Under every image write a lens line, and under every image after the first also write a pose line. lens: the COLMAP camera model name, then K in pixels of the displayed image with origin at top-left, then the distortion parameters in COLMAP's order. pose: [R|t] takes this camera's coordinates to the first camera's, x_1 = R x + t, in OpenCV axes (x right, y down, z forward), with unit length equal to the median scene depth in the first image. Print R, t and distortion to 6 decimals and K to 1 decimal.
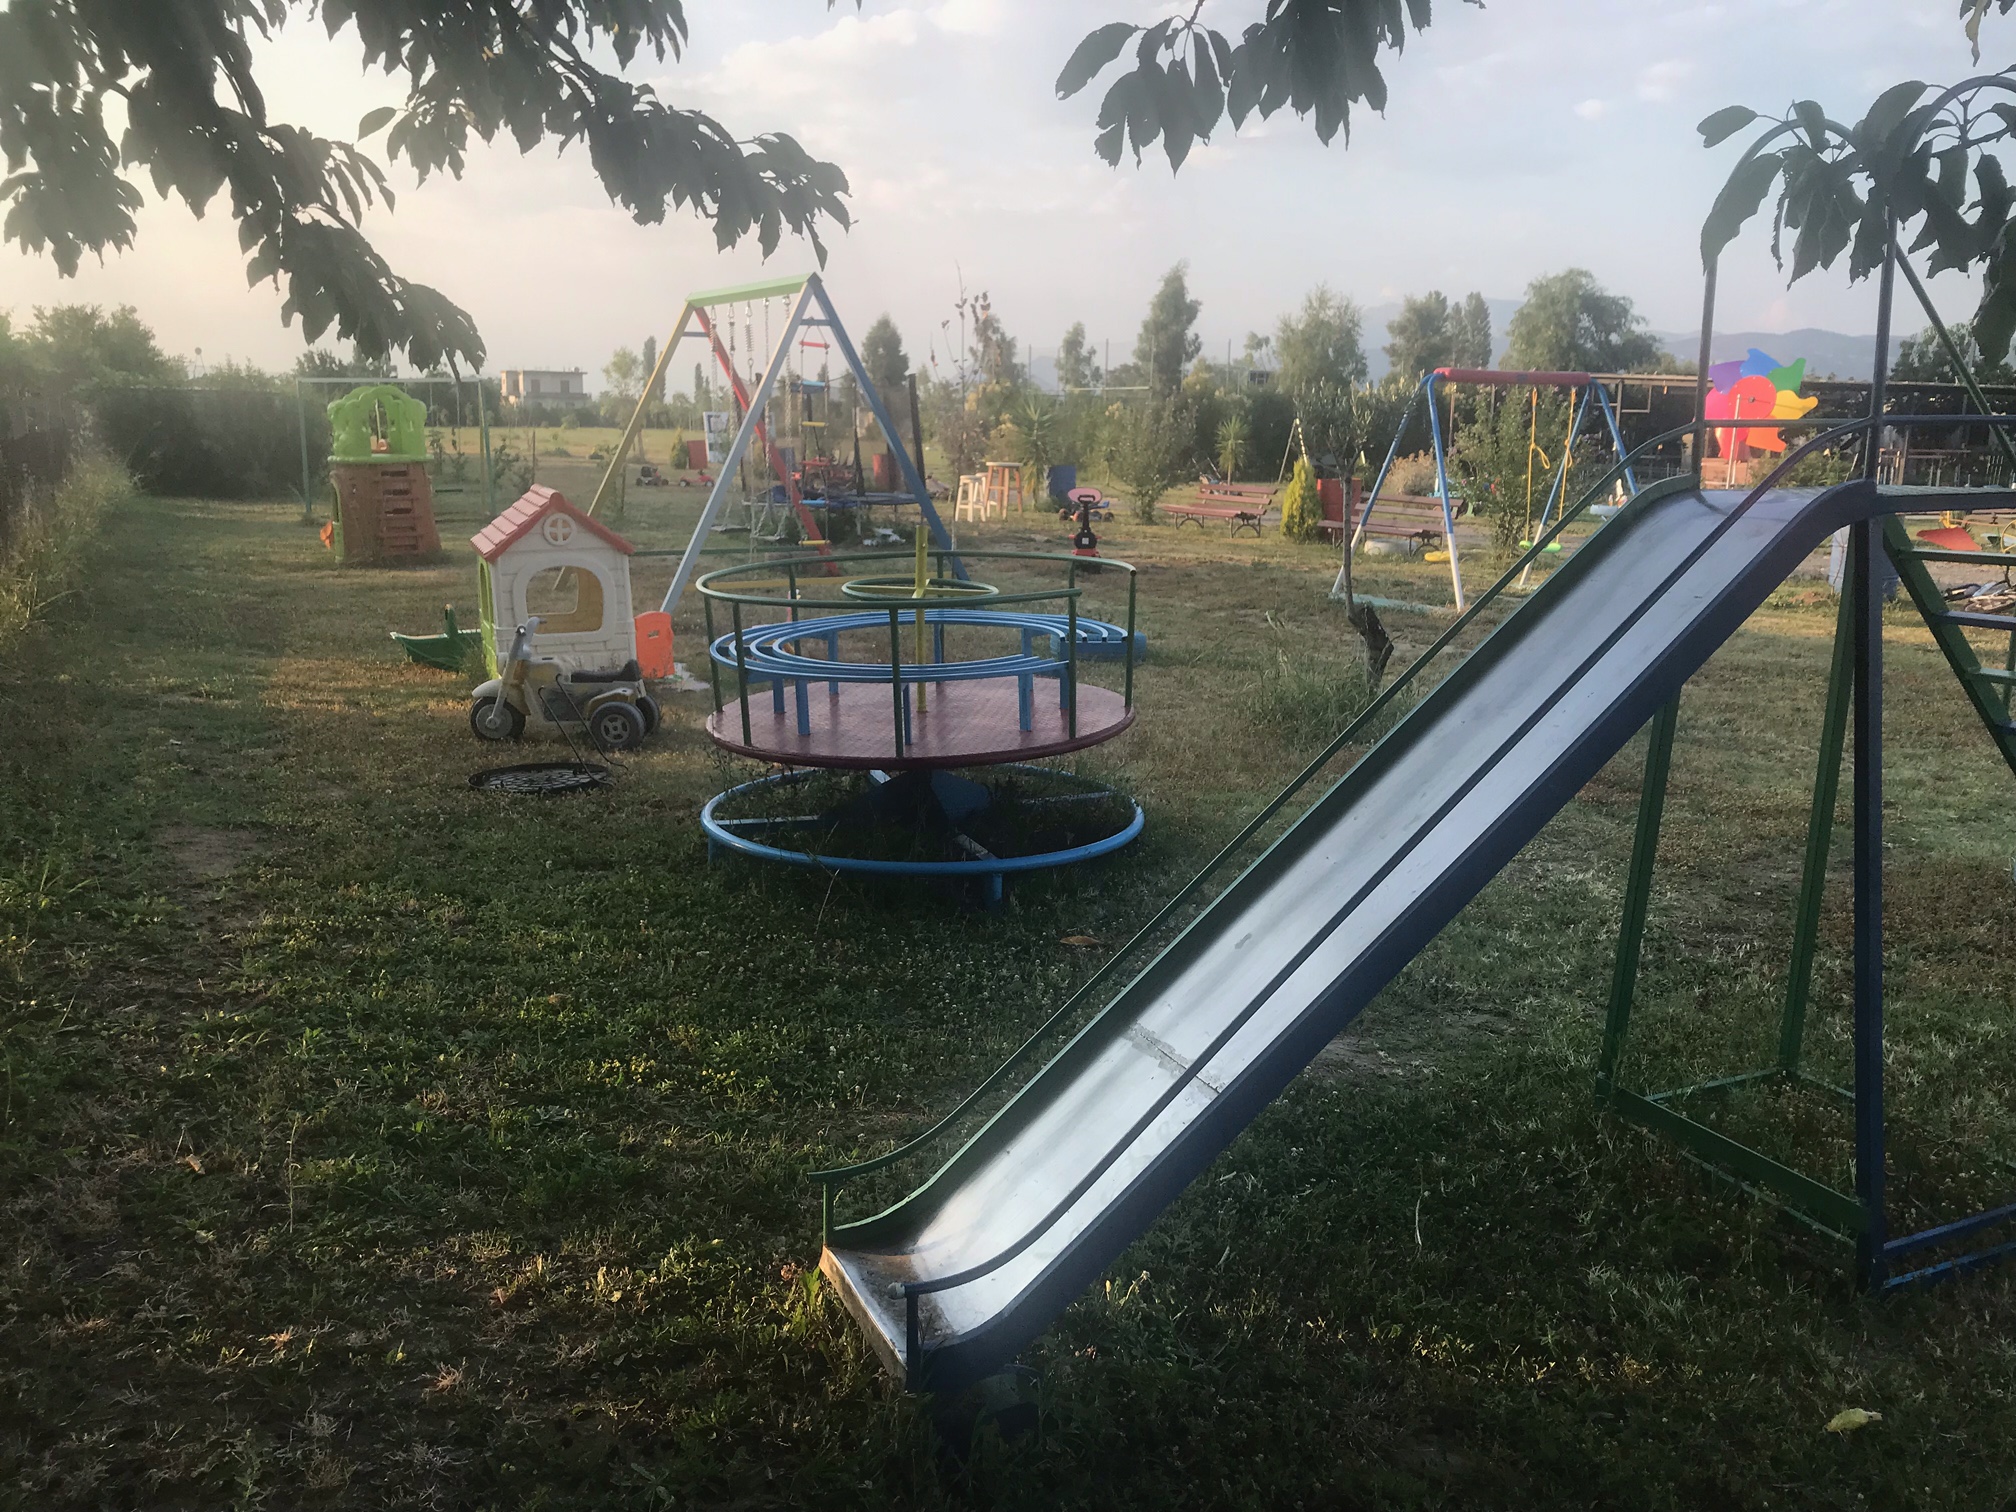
lens RADIAL K [[1662.4, 0, 1006.1], [0, 1662.4, 756.0], [0, 0, 1]] dist [-0.004935, -0.004534]
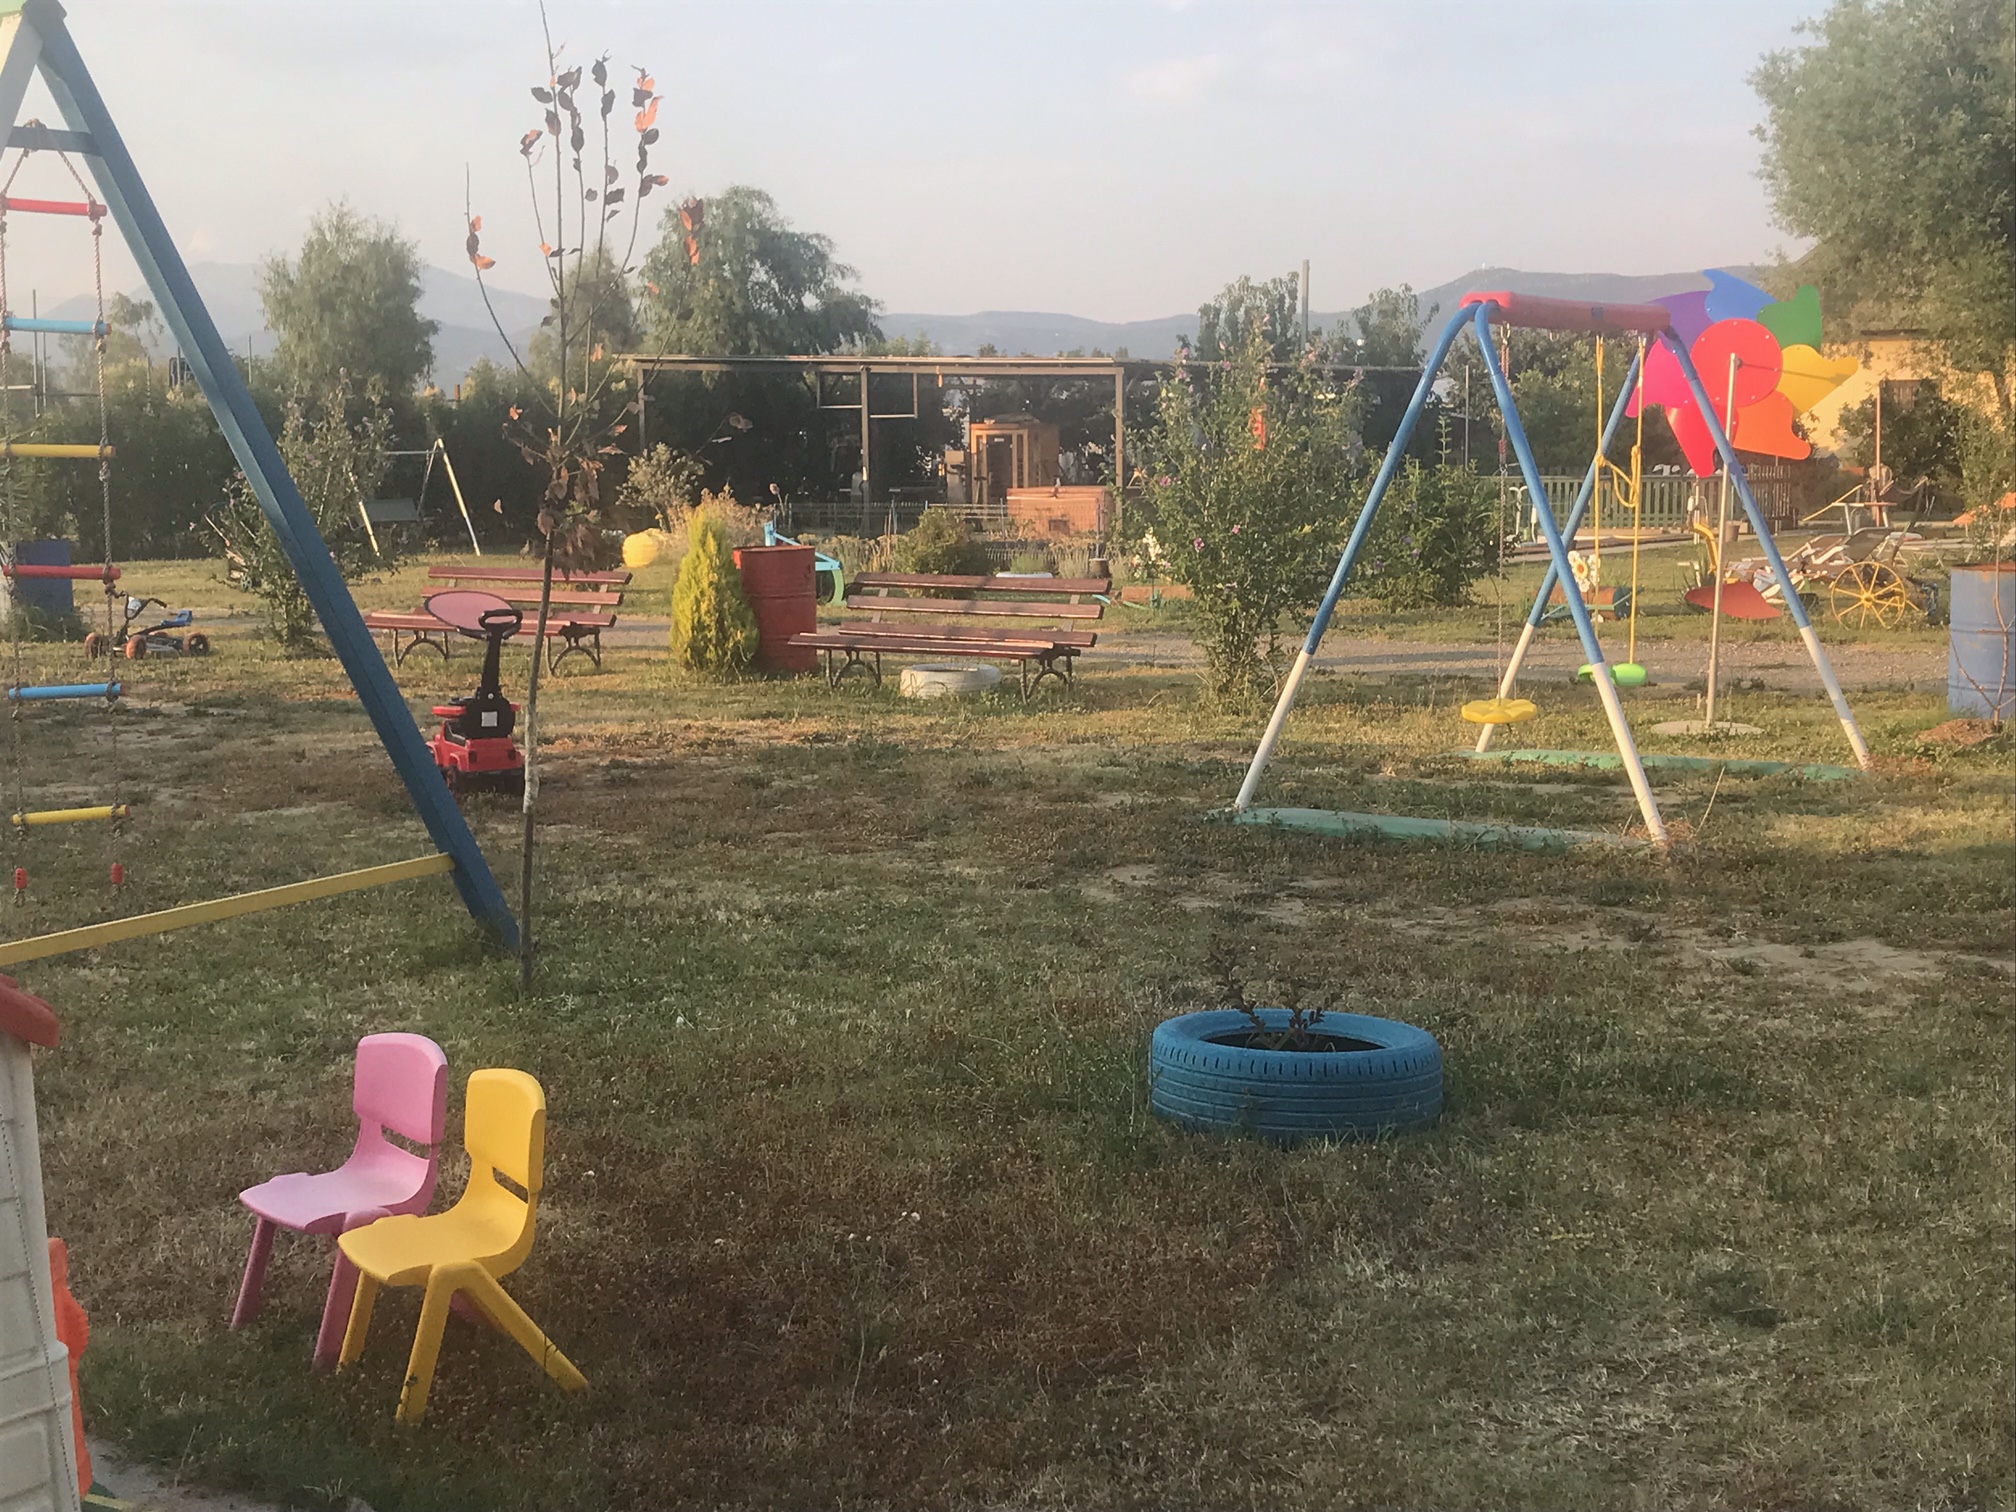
lens RADIAL K [[2690.3, 0, 1009.0], [0, 2690.3, 757.3], [0, 0, 1]] dist [0.106997, 0.000000]
pose [[0.882638, -0.077976, 0.463541, -0.048743], [0.116861, 0.991584, -0.055714, -0.021148], [-0.455296, 0.103346, 0.884322, 0.107244]]
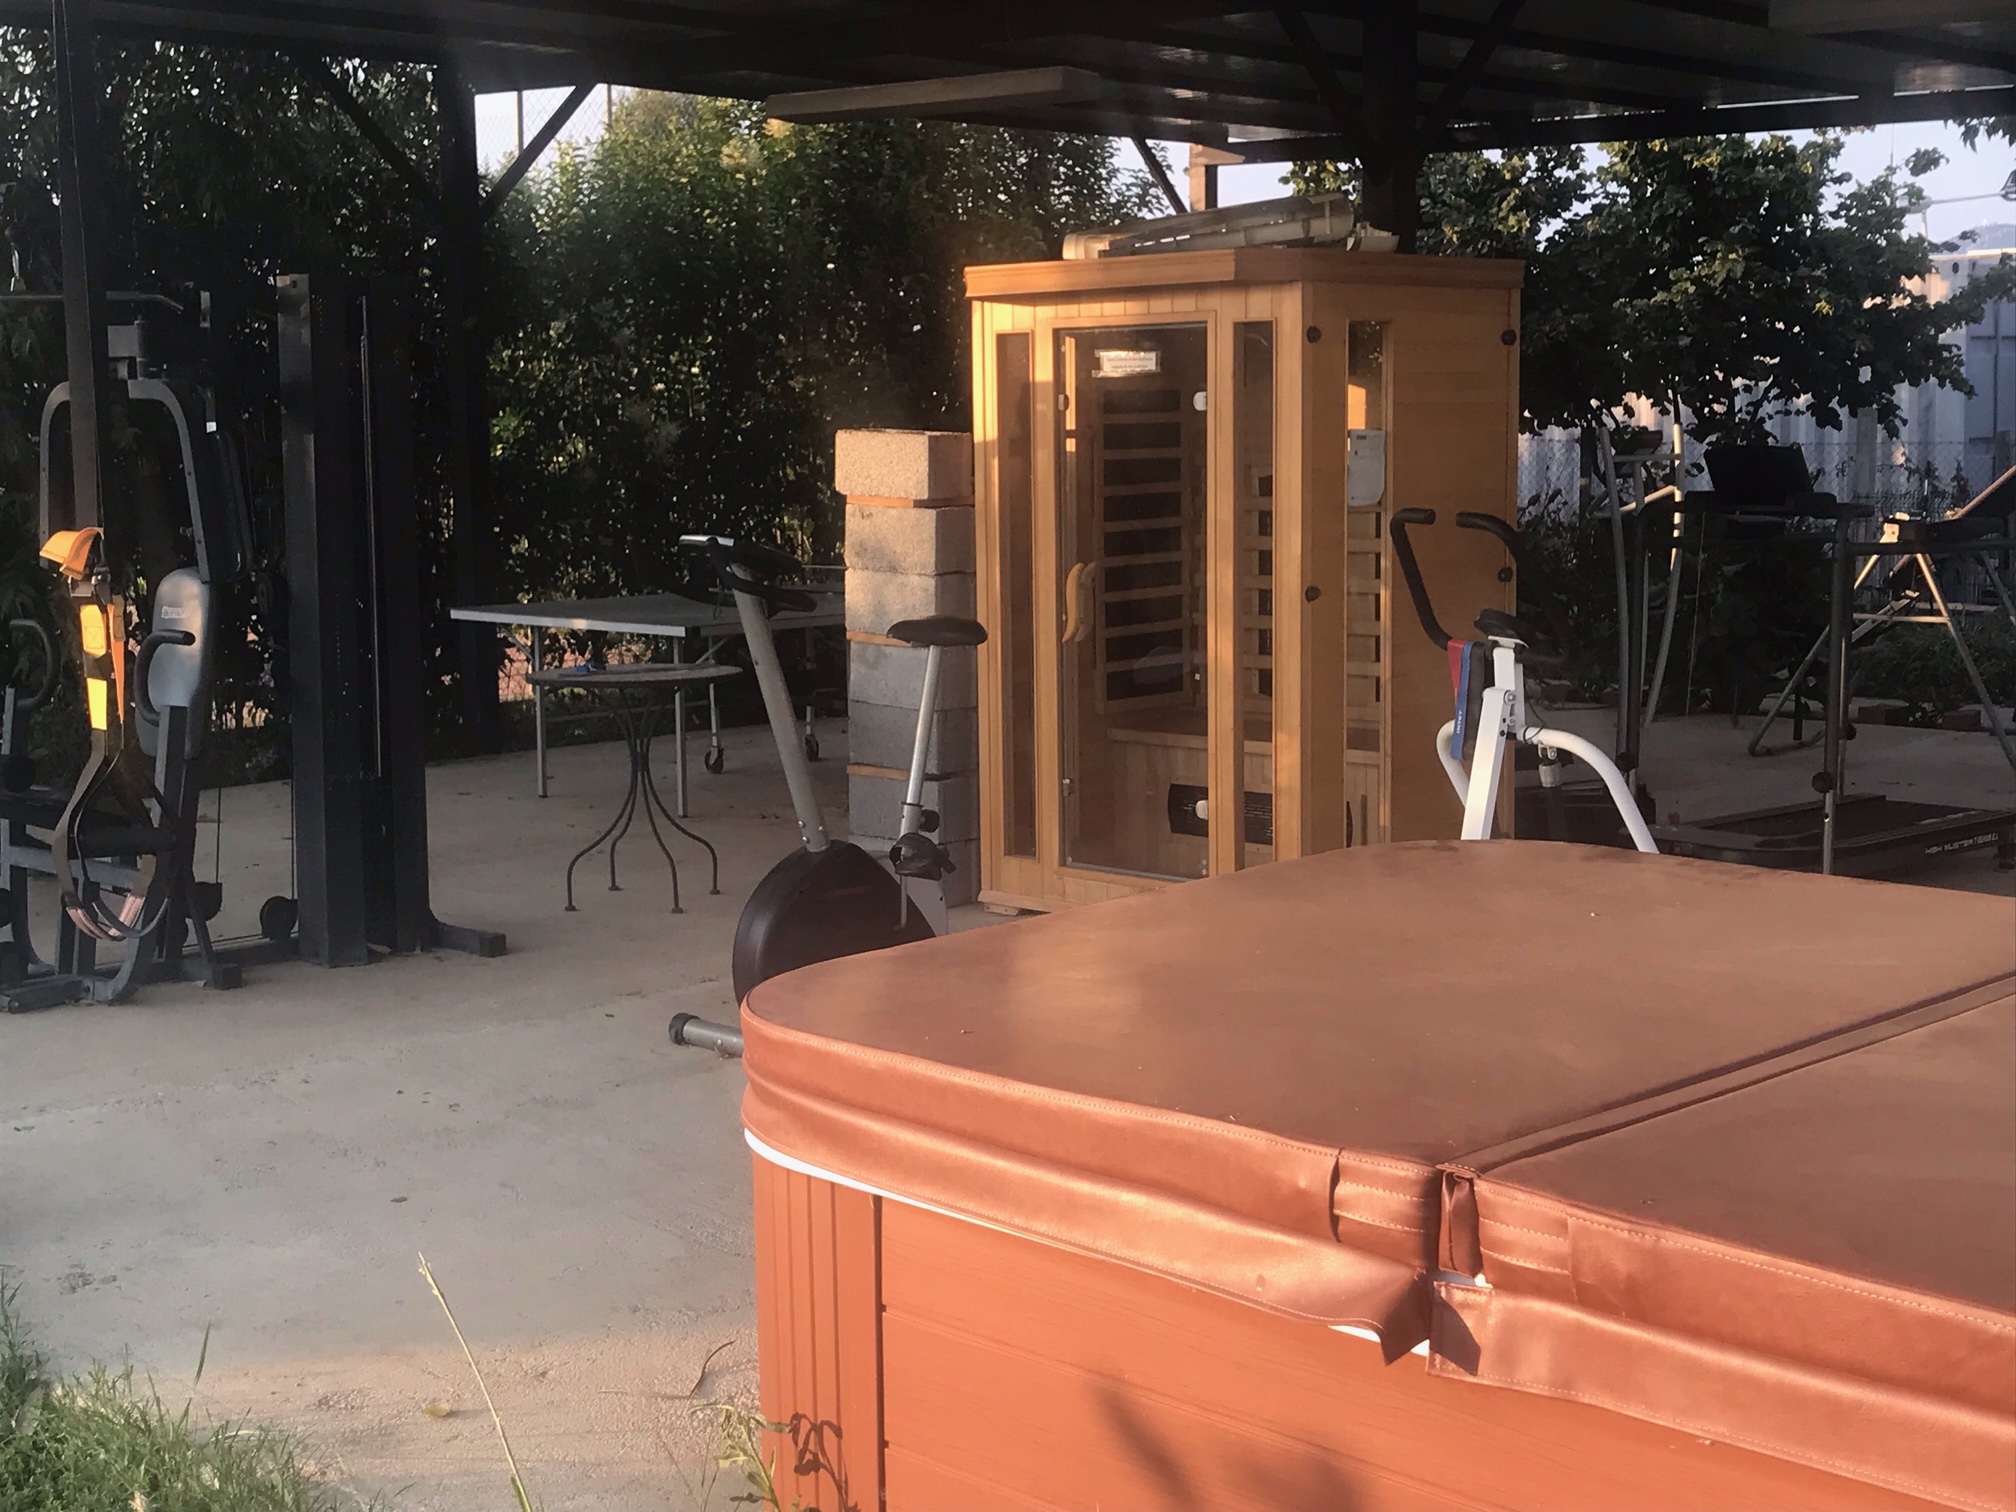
lens RADIAL K [[2690.3, 0, 1007.9], [0, 2690.3, 755.1], [0, 0, 1]] dist [0.106997, 0.000000]
pose [[0.947545, -0.063129, 0.313326, 0.402365], [0.087344, 0.994130, -0.063845, -0.175137], [-0.307456, 0.087864, 0.947497, 0.904883]]
